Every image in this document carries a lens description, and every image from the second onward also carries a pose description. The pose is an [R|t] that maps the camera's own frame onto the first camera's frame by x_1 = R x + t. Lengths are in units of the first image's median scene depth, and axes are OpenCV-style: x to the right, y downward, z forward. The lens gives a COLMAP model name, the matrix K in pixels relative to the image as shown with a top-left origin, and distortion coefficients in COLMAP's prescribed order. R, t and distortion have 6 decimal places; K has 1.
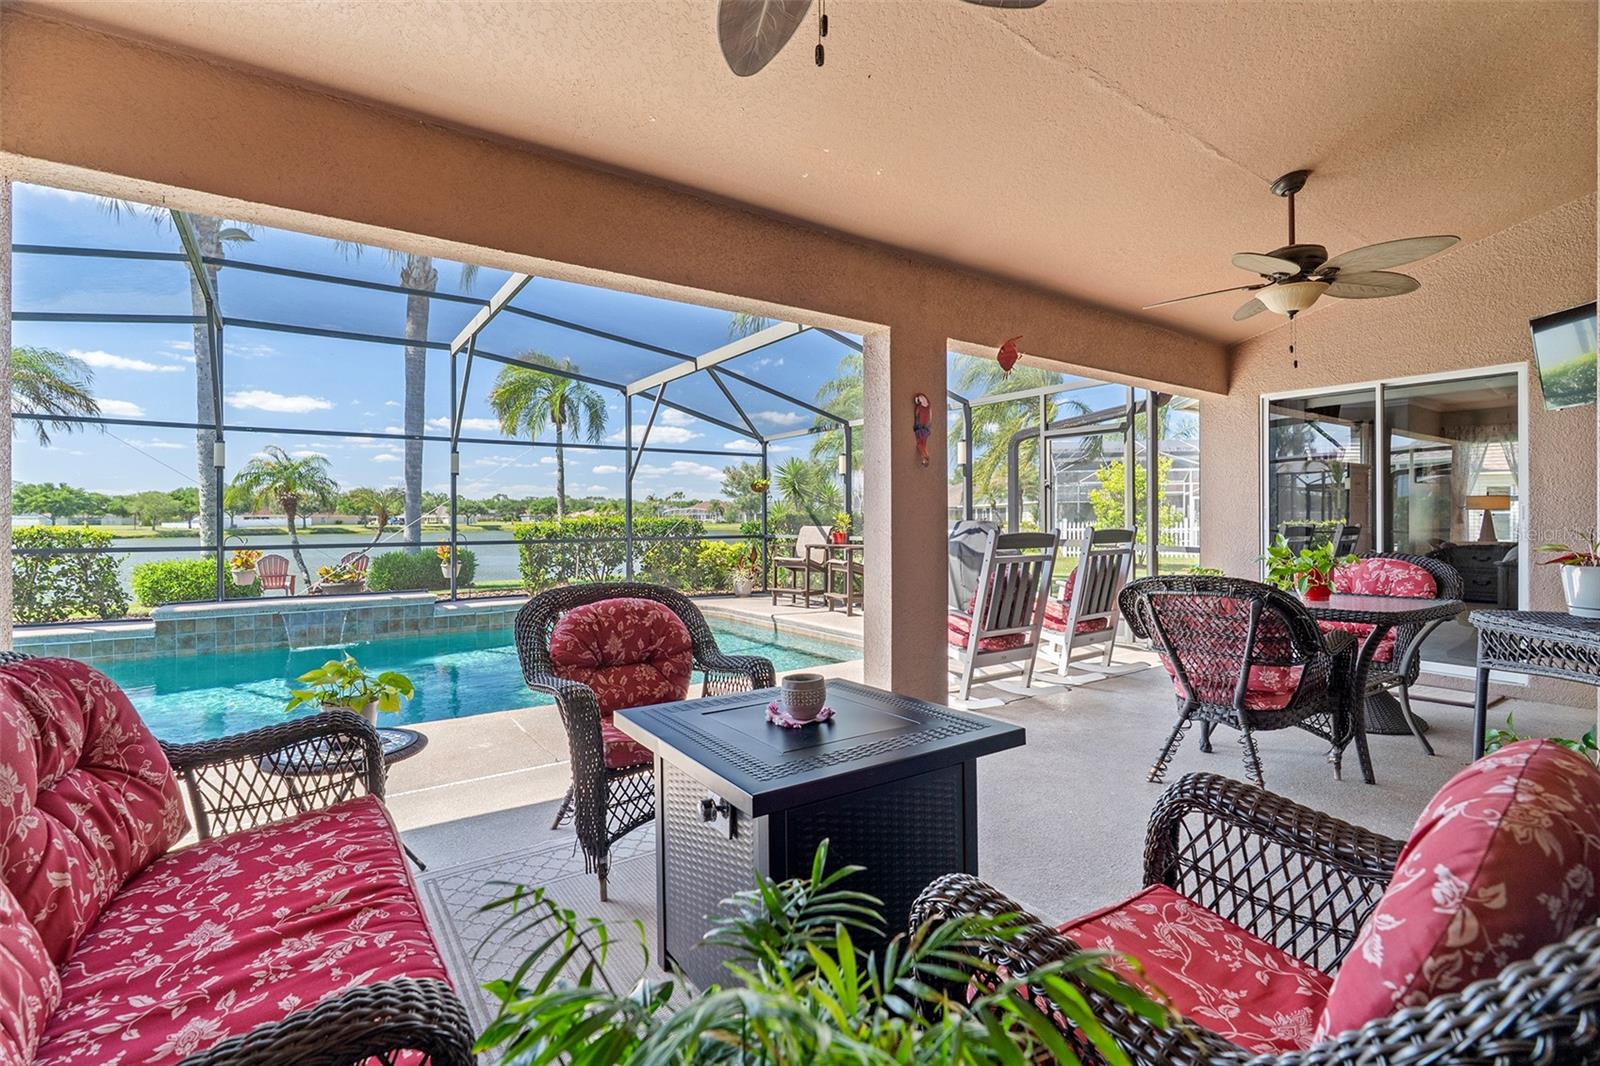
lens RADIAL K [[732.2, 0, 789.6], [0, 732.2, 525.1], [0, 0, 1]] dist [-0.017918, -0.000210]
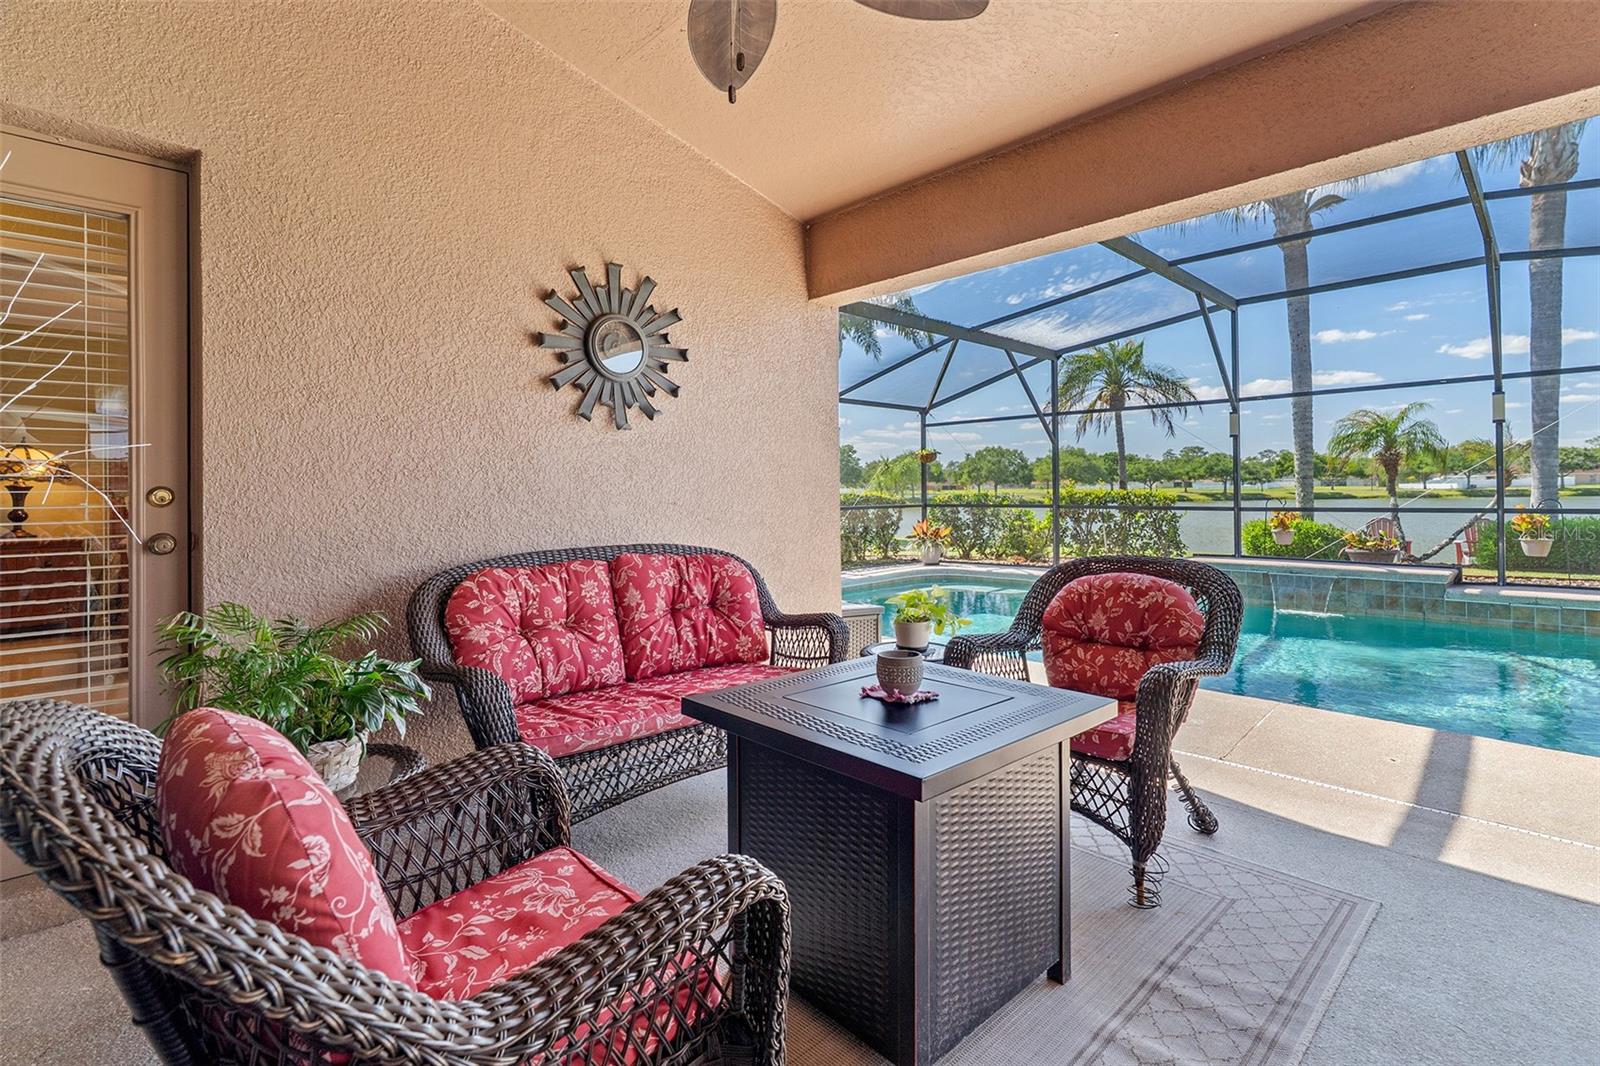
lens RADIAL K [[732.2, 0, 790.2], [0, 732.2, 501.0], [0, 0, 1]] dist [-0.017918, -0.000210]
pose [[0.153959, 0.016108, -0.987946, 0.203130], [0.004471, 0.999846, 0.016999, -0.001970], [0.988067, -0.007034, 0.153863, 0.155241]]
